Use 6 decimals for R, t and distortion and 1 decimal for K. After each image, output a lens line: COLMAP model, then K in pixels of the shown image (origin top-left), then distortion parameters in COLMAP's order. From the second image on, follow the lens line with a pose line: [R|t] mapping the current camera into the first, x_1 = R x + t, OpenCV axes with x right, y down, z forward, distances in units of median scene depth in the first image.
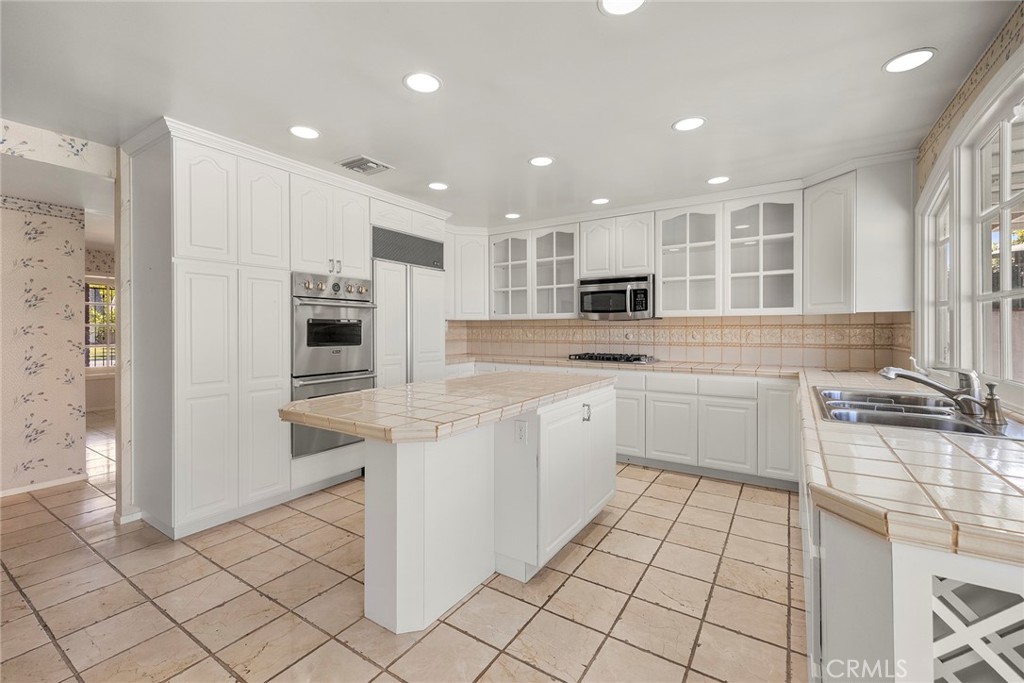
lens RADIAL K [[430.1, 0, 513.7], [0, 430.1, 333.4], [0, 0, 1]] dist [0.003084, 0.000574]
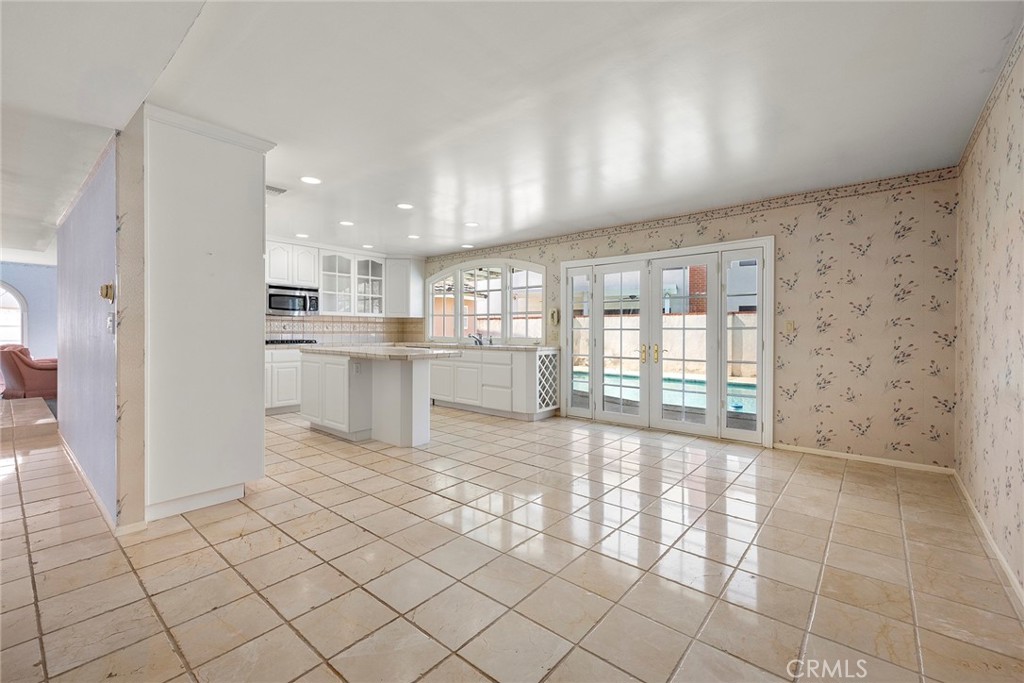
lens RADIAL K [[430.1, 0, 513.1], [0, 430.1, 335.1], [0, 0, 1]] dist [0.003084, 0.000574]
pose [[0.124086, -0.007436, 0.992244, -1.319728], [0.004901, 0.999964, 0.006880, 0.033050], [-0.992259, 0.004009, 0.124118, 0.102025]]
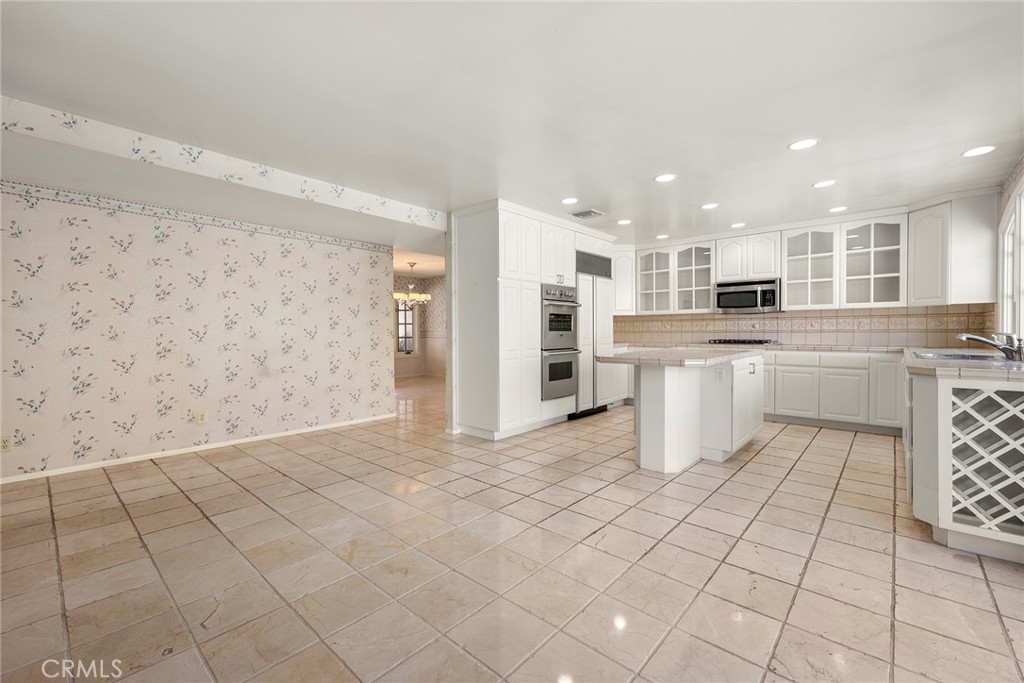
lens RADIAL K [[430.1, 0, 509.8], [0, 430.1, 340.4], [0, 0, 1]] dist [0.003084, 0.000574]
pose [[0.987694, -0.001574, -0.156390, -0.328460], [0.003542, 0.999918, 0.012310, 0.039371], [0.156358, -0.012713, 0.987619, -0.502729]]
